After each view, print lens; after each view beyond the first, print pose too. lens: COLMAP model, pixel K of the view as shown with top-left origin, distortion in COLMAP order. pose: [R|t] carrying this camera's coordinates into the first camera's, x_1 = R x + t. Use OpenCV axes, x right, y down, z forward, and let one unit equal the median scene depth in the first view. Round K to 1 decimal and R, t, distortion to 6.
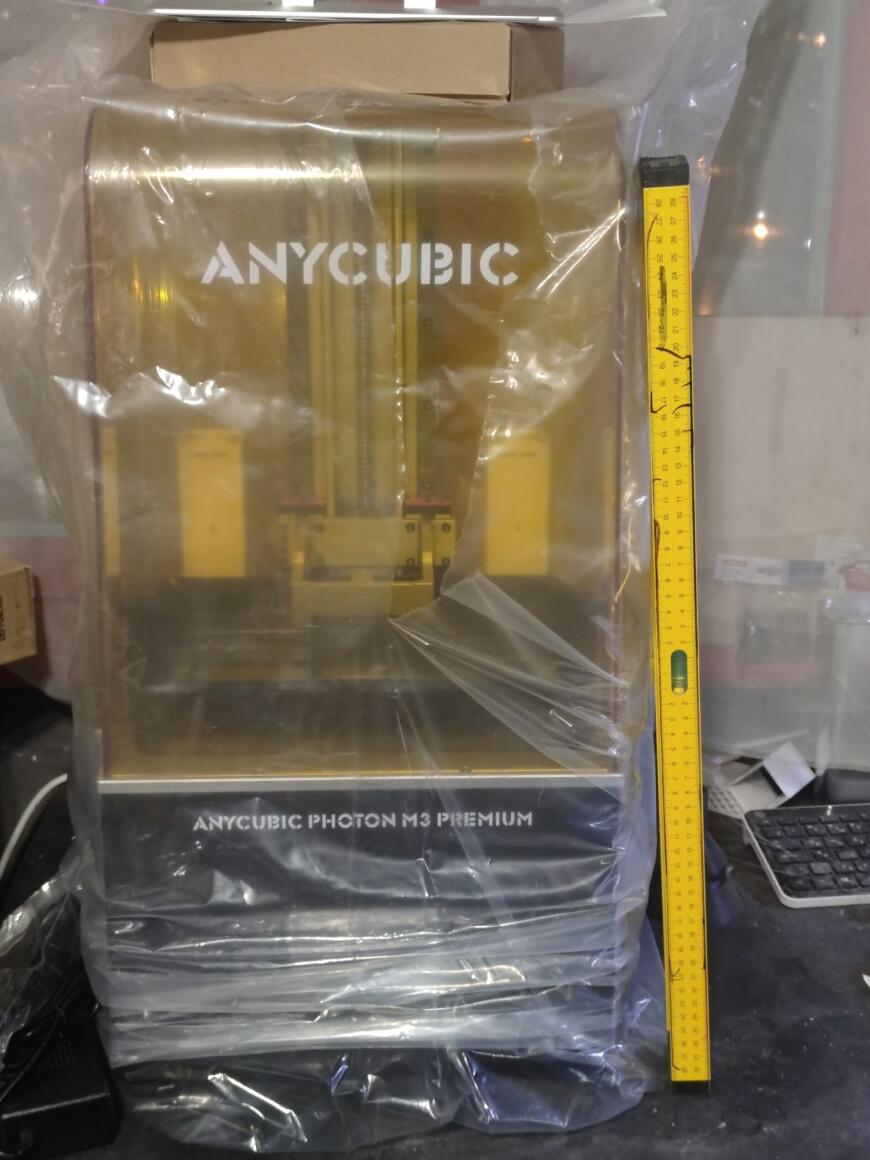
lens RADIAL K [[1745.5, 0, 435.0], [0, 1745.5, 640.5], [0, 0, 1]] dist [0.241113, -0.568500]
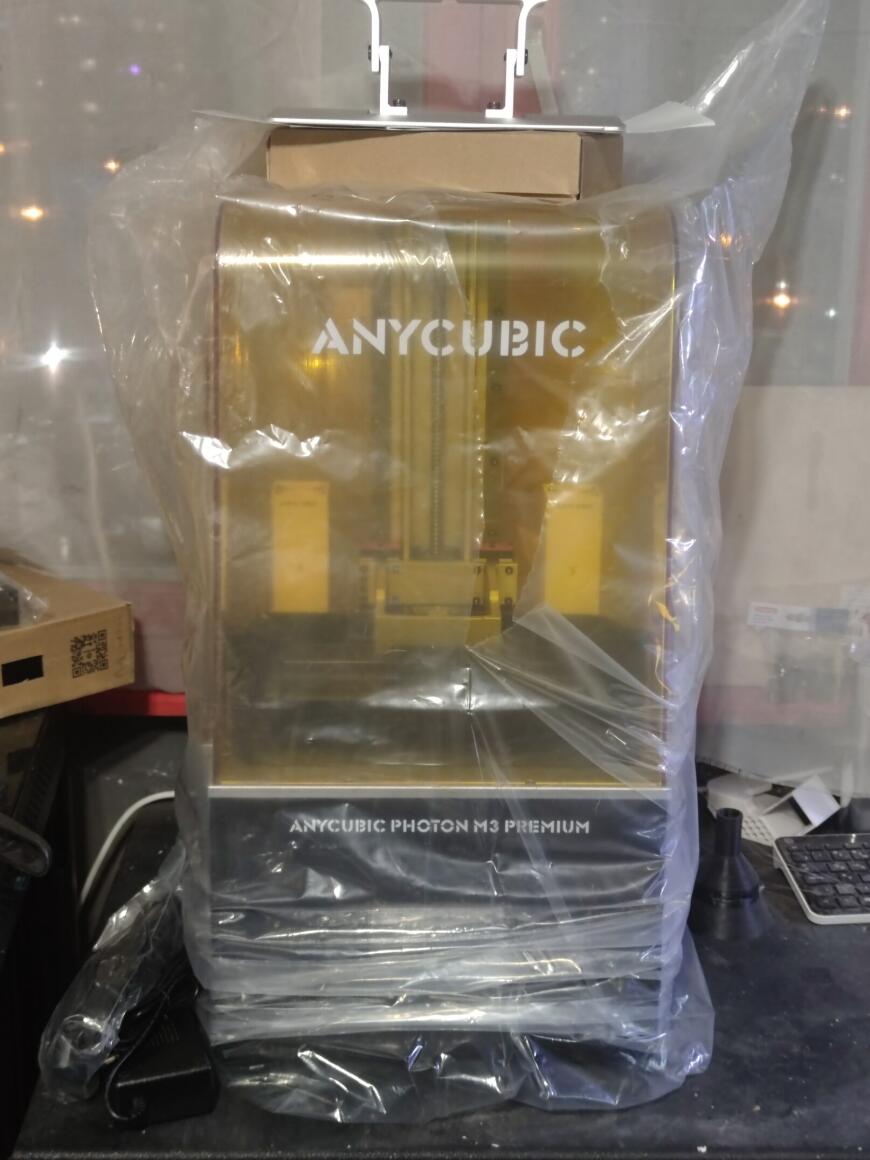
lens RADIAL K [[1745.5, 0, 435.0], [0, 1745.5, 640.5], [0, 0, 1]] dist [0.241113, -0.568500]
pose [[0.999866, 0.012227, -0.010858, -0.032485], [-0.012599, 0.999314, -0.034827, 0.022357], [0.010424, 0.034959, 0.999334, -0.129452]]
